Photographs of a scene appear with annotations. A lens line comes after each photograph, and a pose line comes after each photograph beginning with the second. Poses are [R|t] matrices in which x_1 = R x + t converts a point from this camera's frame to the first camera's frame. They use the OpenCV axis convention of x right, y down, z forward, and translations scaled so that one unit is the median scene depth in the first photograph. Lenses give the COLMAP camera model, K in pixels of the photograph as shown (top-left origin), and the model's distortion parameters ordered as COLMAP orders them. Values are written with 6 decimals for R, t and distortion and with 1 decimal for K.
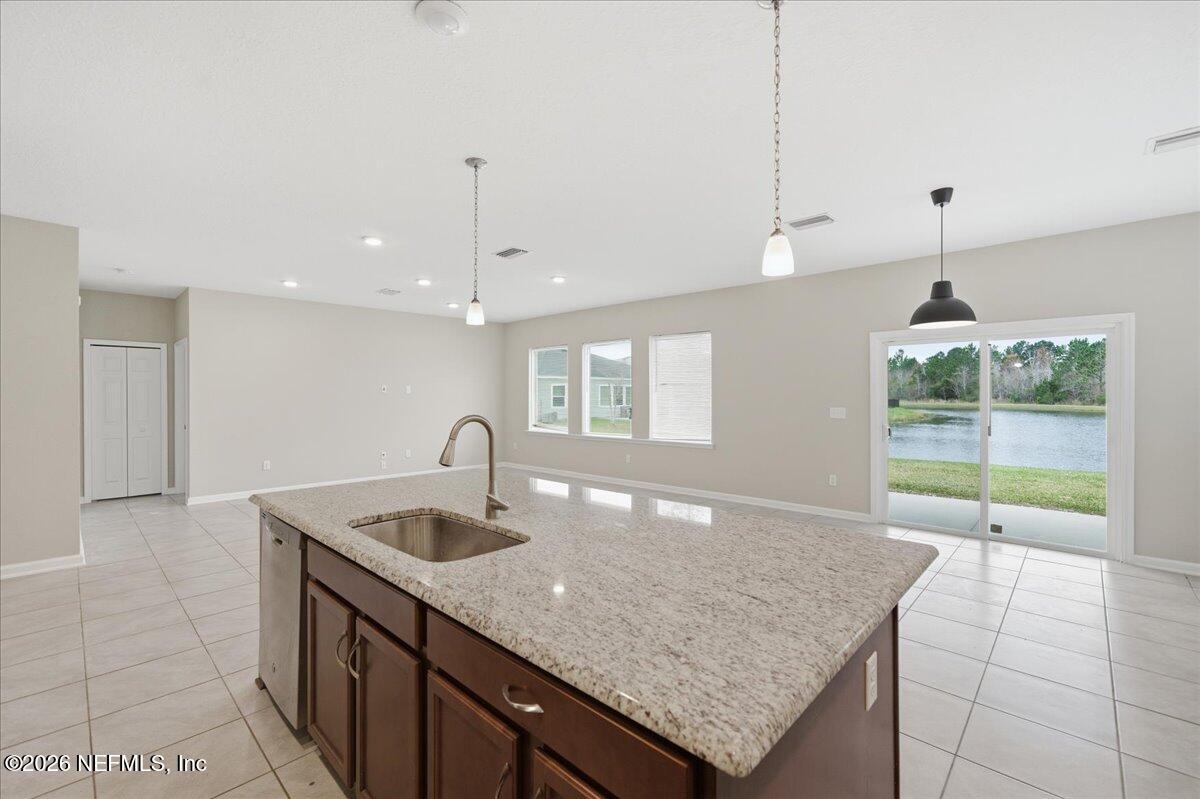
lens RADIAL K [[514.1, 0, 601.9], [0, 514.1, 394.5], [0, 0, 1]] dist [-0.016674, 0.013896]
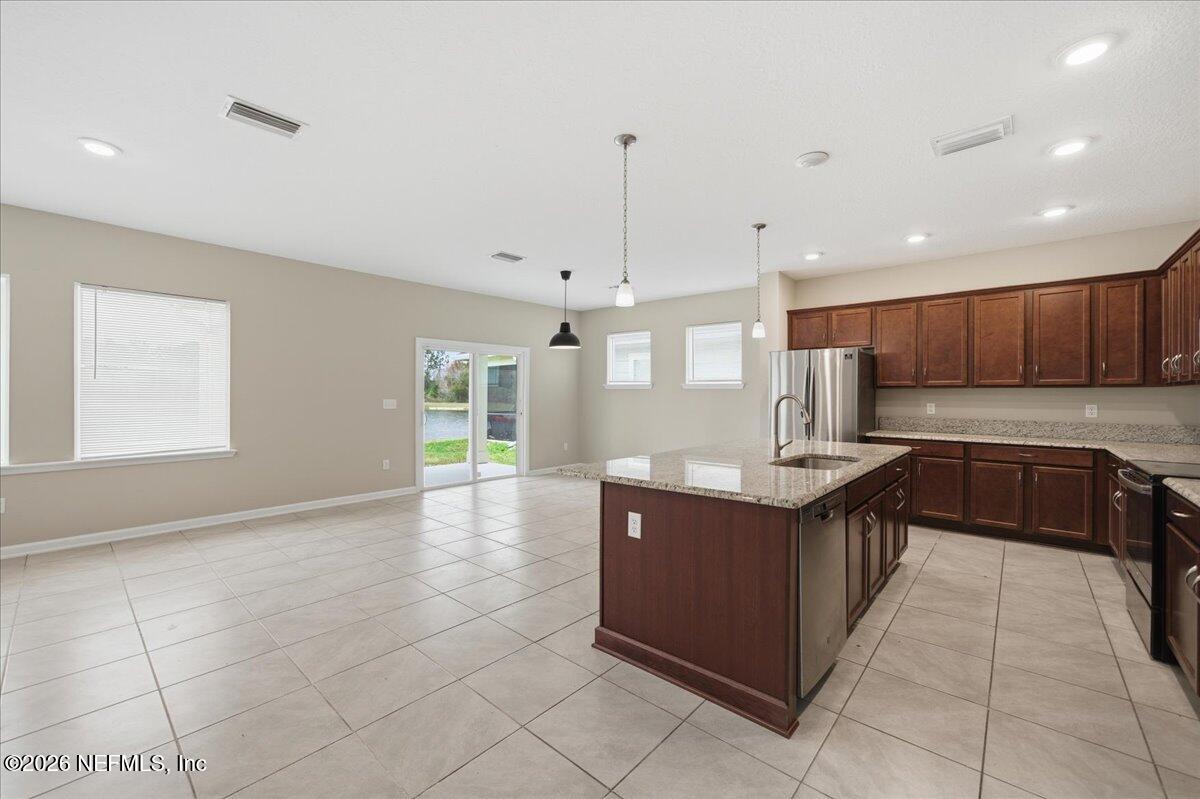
lens RADIAL K [[475.5, 0, 599.8], [0, 475.5, 393.5], [0, 0, 1]] dist [-0.000154, 0.000392]
pose [[-0.035160, 0.001726, 0.999380, -1.717672], [-0.001682, 0.999997, -0.001786, 0.040970], [-0.999380, -0.001744, -0.035157, 1.623317]]
